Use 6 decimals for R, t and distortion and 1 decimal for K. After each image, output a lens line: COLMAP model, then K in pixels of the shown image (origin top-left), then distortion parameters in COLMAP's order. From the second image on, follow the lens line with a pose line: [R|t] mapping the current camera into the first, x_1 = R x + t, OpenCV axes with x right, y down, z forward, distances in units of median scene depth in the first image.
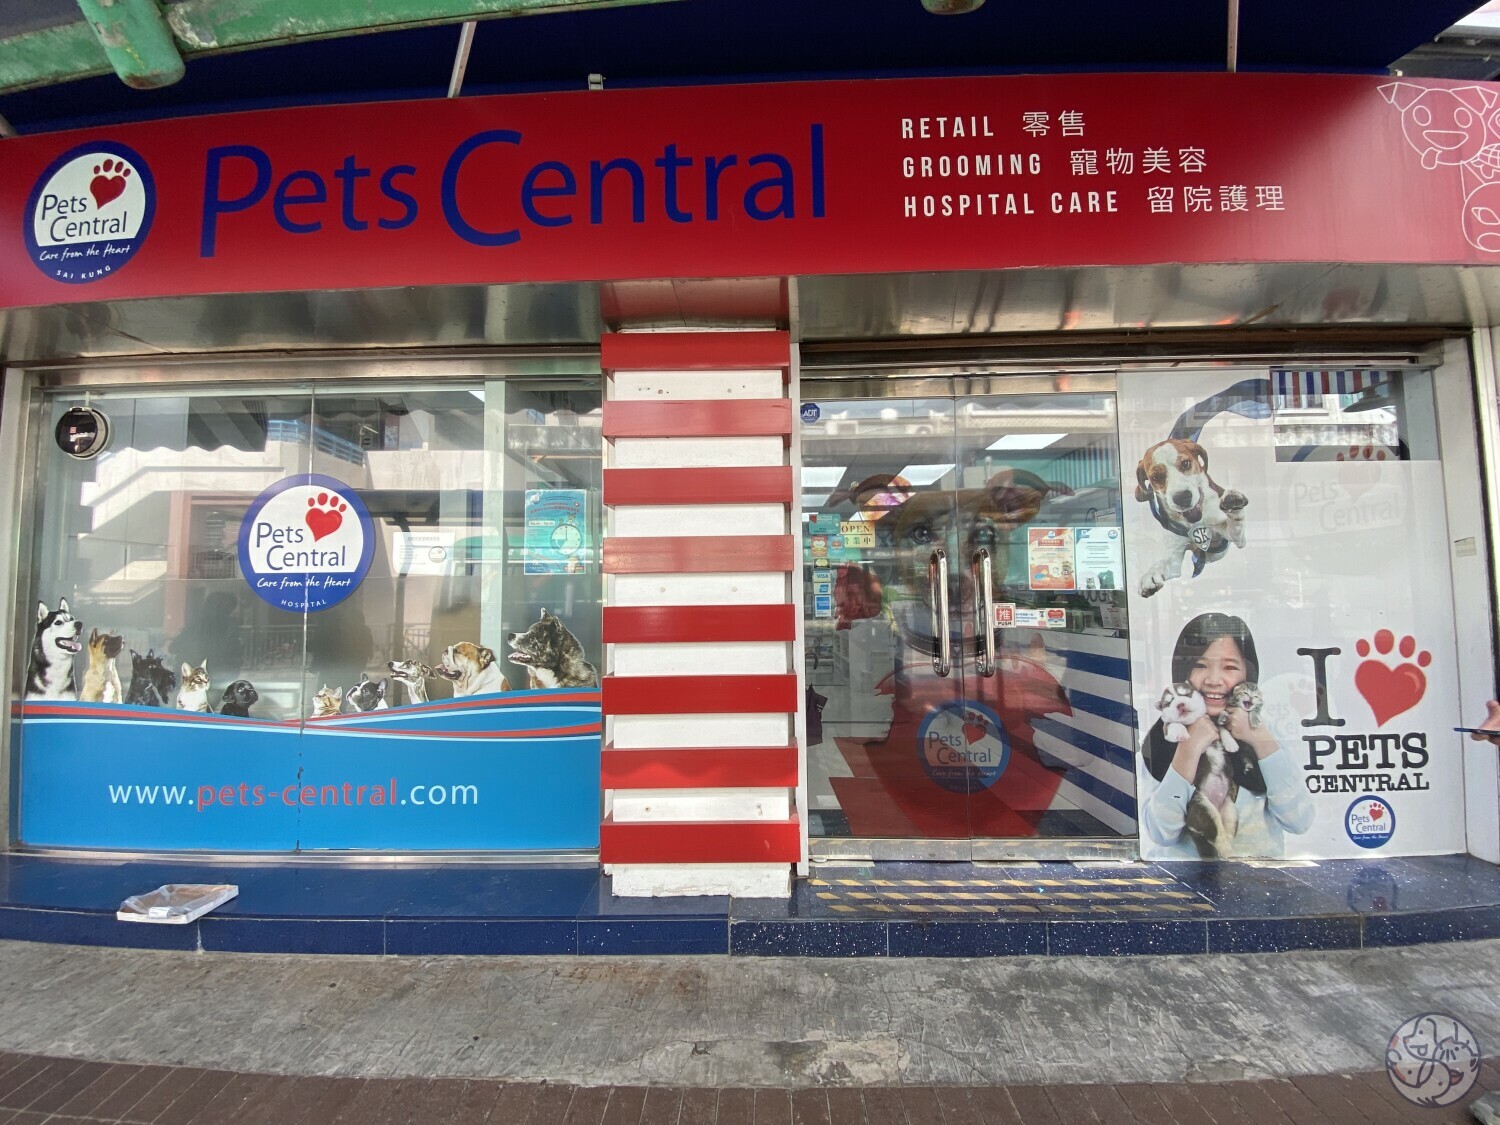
lens RADIAL K [[604.7, 0, 750.0], [0, 604.7, 562.5], [0, 0, 1]] dist [0.008789, -0.014591]
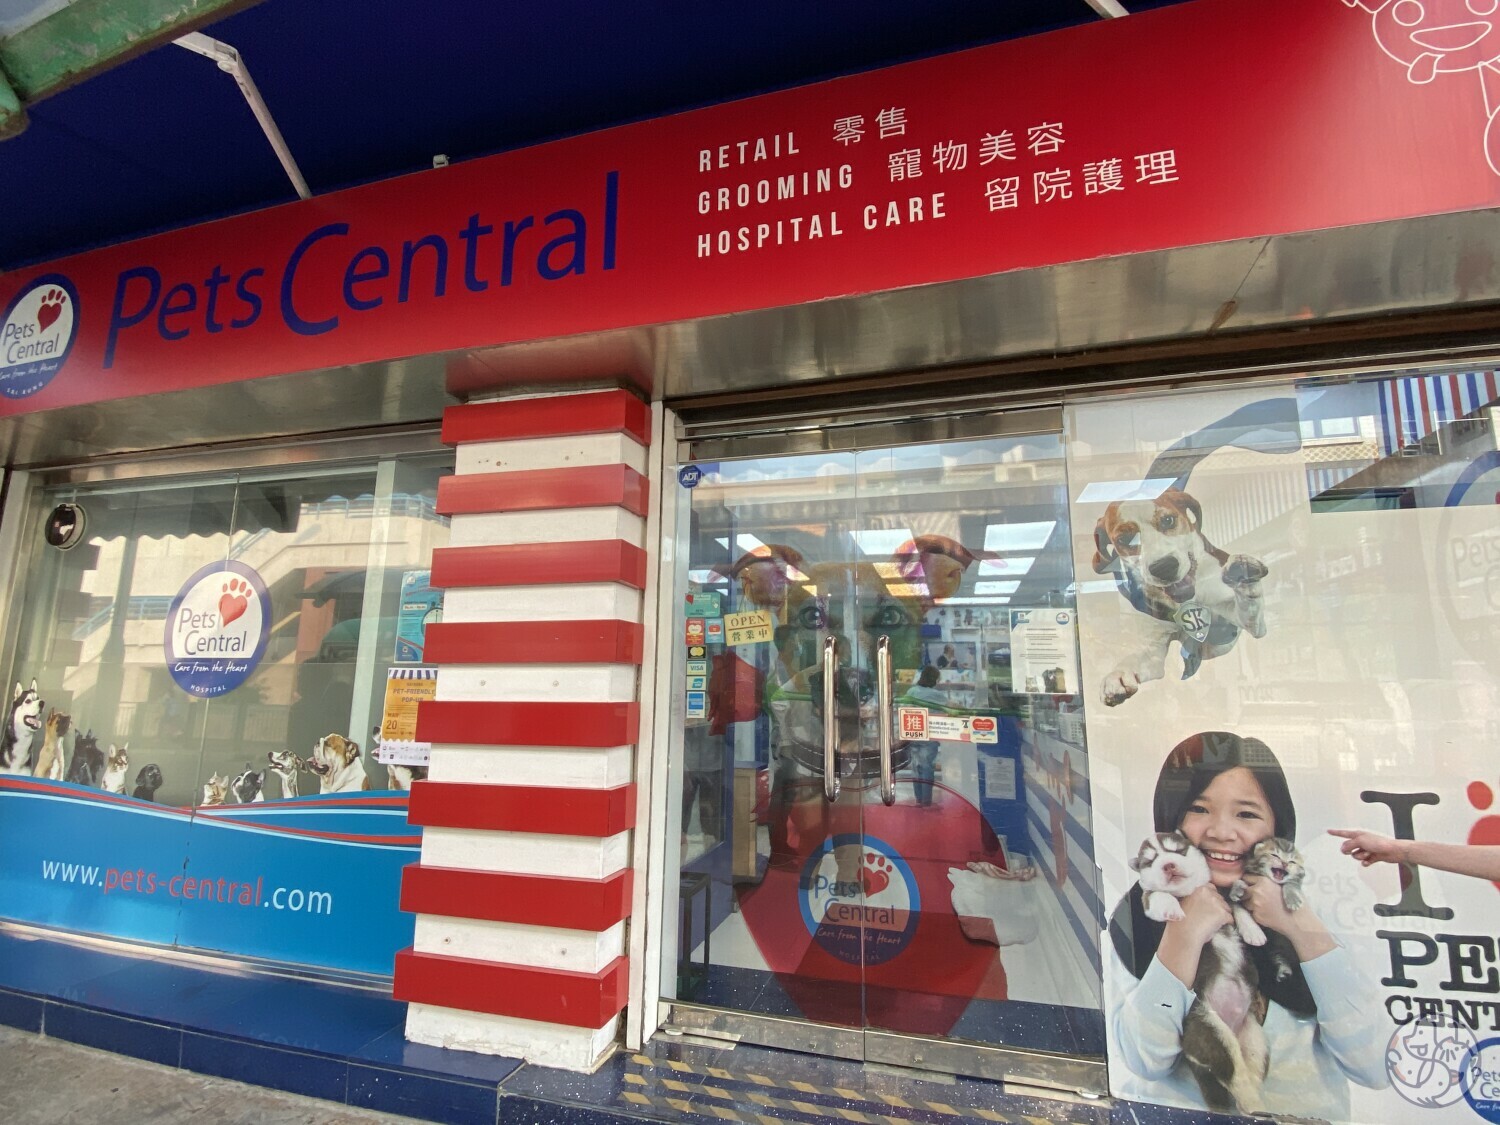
lens RADIAL K [[717.6, 0, 750.0], [0, 717.6, 562.5], [0, 0, 1]] dist [0.015841, -0.018795]
pose [[0.969006, -0.021334, -0.246112, 0.463229], [-0.004873, 0.994419, -0.105388, -0.020382], [0.246987, 0.103321, 0.963495, 0.053828]]
